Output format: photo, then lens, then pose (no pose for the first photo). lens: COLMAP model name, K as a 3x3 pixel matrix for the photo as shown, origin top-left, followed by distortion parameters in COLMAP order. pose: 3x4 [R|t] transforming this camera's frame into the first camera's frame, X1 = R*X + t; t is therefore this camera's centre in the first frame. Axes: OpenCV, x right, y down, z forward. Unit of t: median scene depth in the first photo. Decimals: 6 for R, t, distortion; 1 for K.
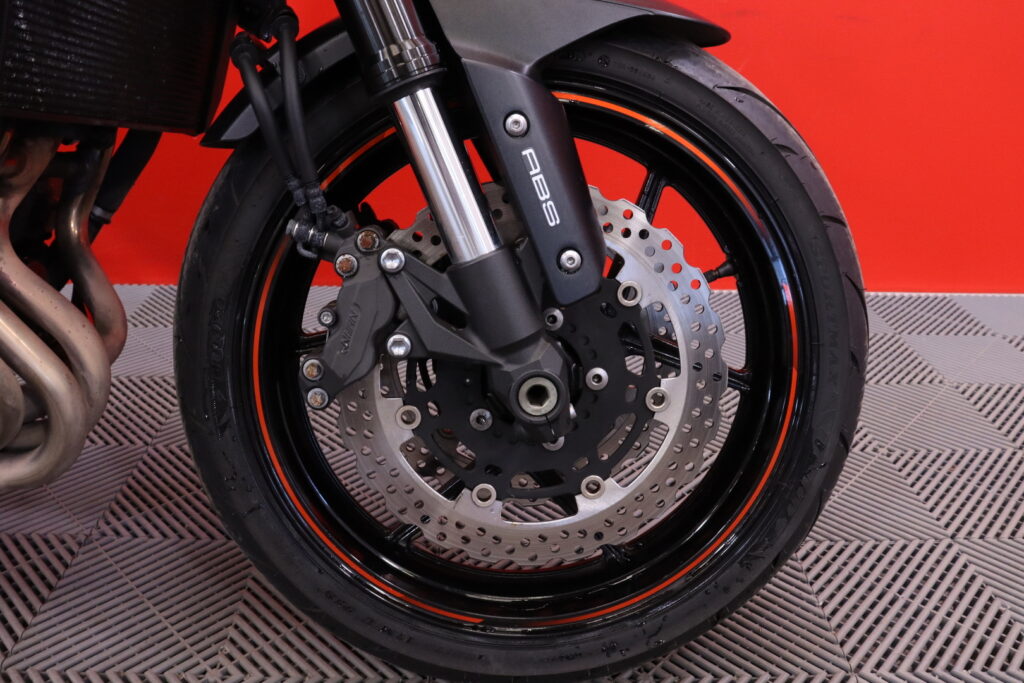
lens RADIAL K [[877.8, 0, 512.0], [0, 877.8, 341.5], [0, 0, 1]] dist [-0.157838, 0.000471]
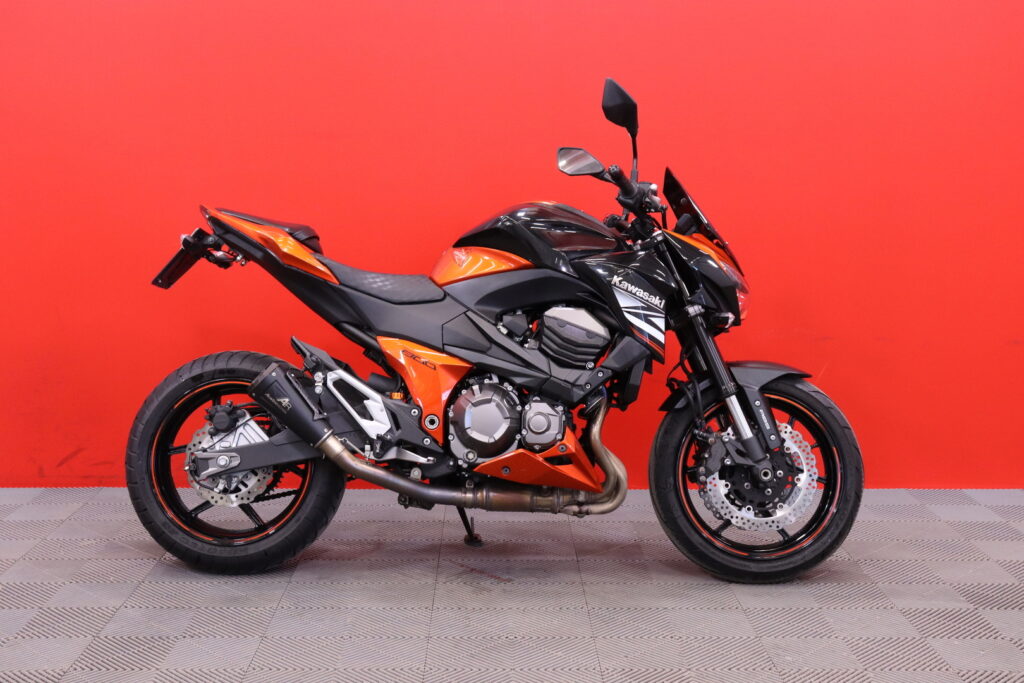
lens RADIAL K [[1322.7, 0, 512.0], [0, 1322.7, 341.5], [0, 0, 1]] dist [0.063404, 0.037106]
pose [[0.999769, -0.017784, -0.012104, -0.928628], [0.013739, 0.960802, -0.276896, 1.018841], [0.016554, 0.276666, 0.960824, -4.396990]]
